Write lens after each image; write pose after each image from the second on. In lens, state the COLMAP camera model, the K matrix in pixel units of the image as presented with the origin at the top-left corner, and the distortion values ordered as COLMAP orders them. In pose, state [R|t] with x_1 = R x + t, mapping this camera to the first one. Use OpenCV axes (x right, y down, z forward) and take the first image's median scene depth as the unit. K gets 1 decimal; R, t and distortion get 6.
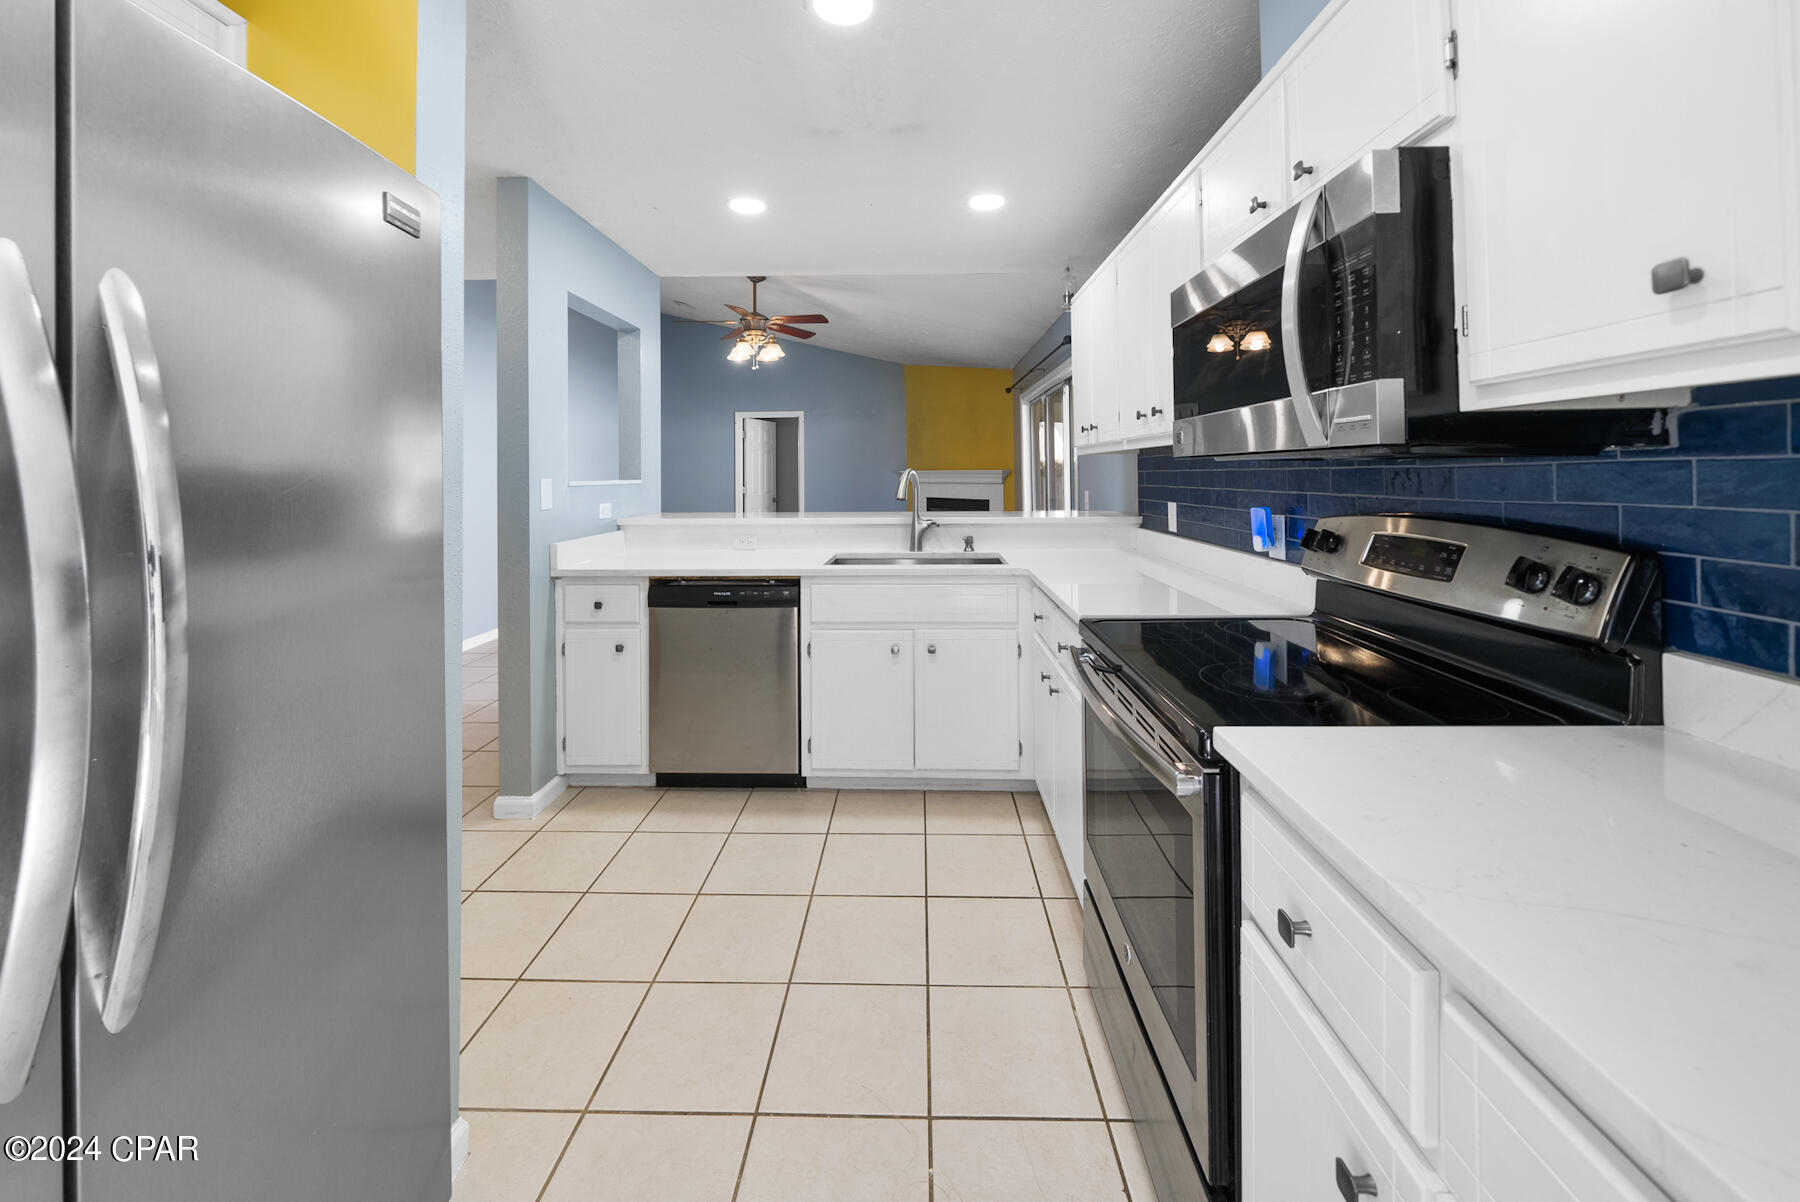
lens RADIAL K [[670.4, 0, 896.2], [0, 670.4, 463.0], [0, 0, 1]] dist [-0.004893, -0.000737]
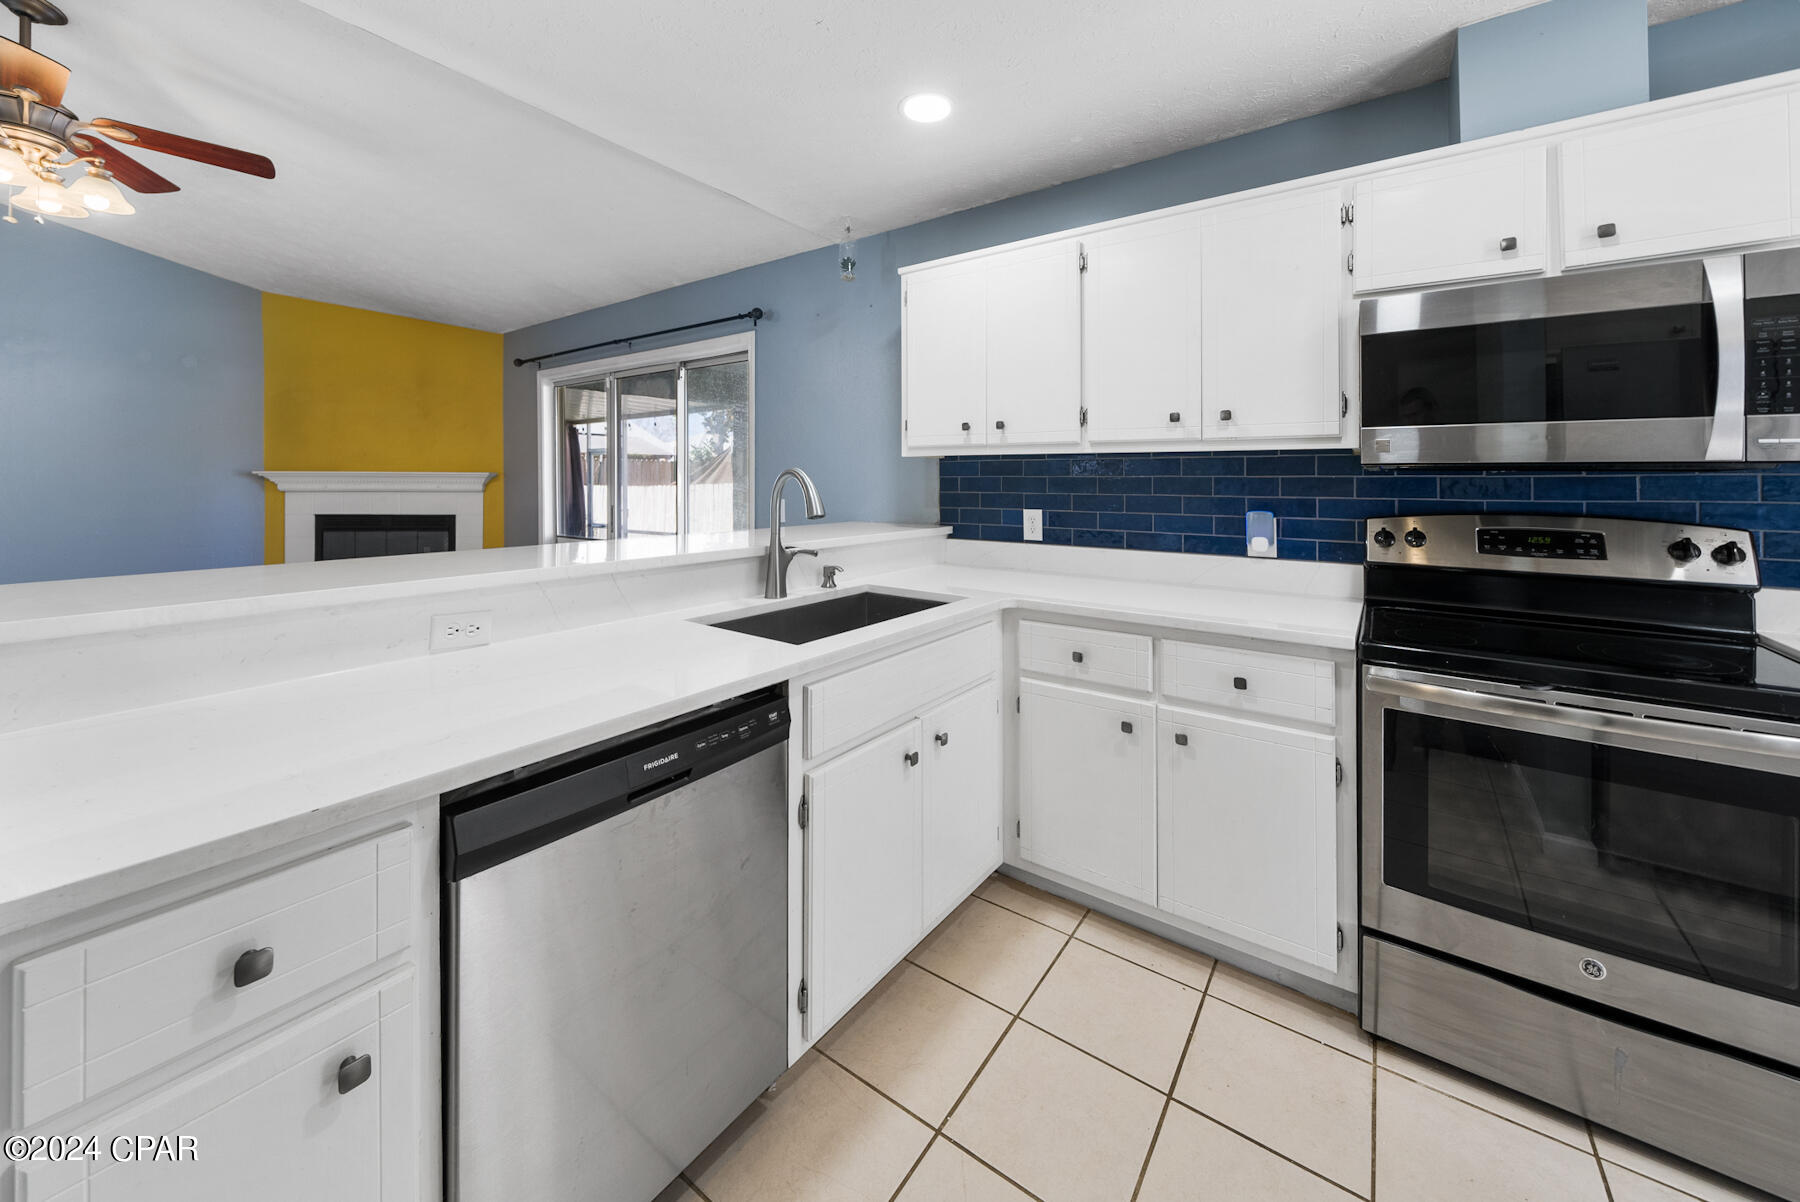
lens RADIAL K [[670.4, 0, 885.8], [0, 670.4, 478.8], [0, 0, 1]] dist [-0.004893, -0.000737]
pose [[0.558963, 0.008540, 0.829148, -0.580522], [-0.020853, 0.999775, 0.003760, 0.017283], [-0.828930, -0.019392, 0.559016, 0.727882]]
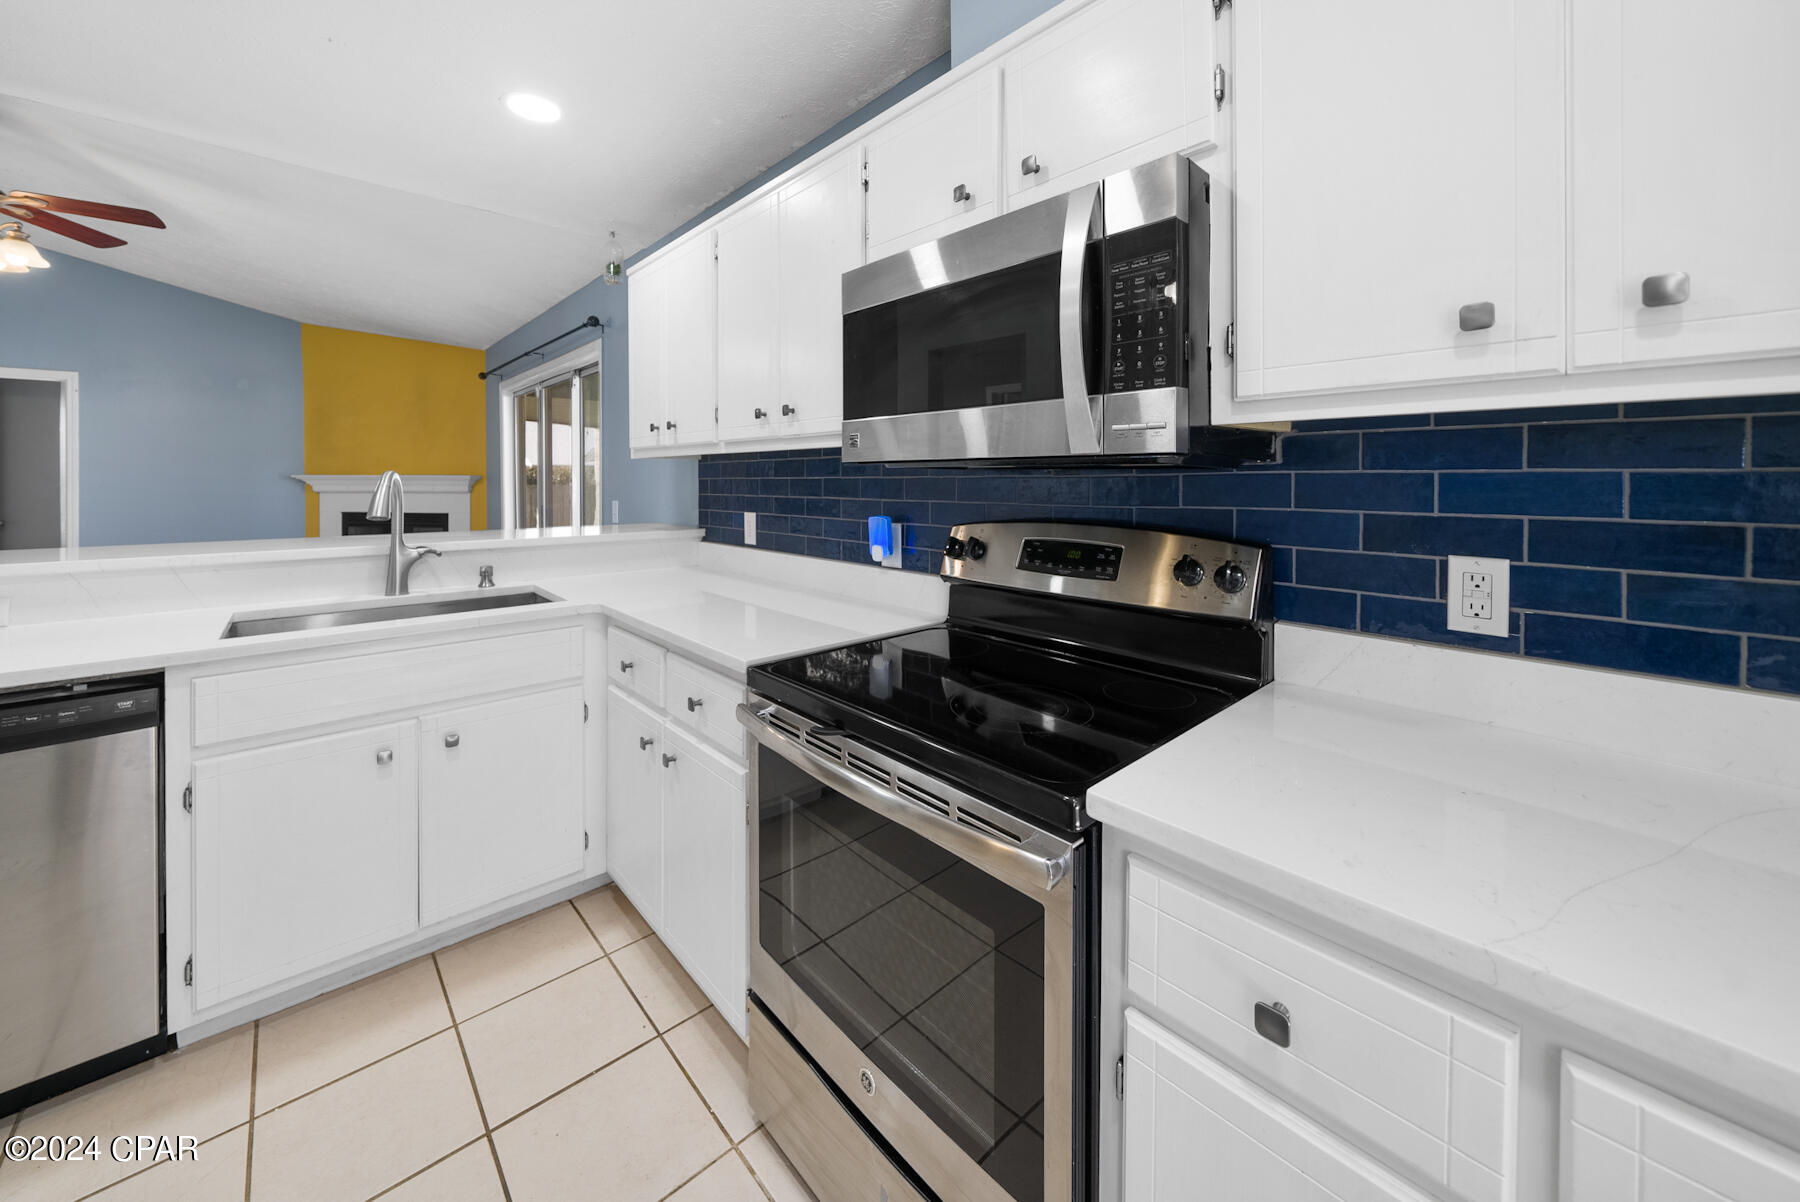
lens RADIAL K [[670.4, 0, 896.3], [0, 670.4, 482.5], [0, 0, 1]] dist [-0.004893, -0.000737]
pose [[0.714801, 0.006259, 0.699300, -0.103929], [-0.018215, 0.999787, 0.009670, 0.005484], [-0.699091, -0.019650, 0.714763, 0.227806]]
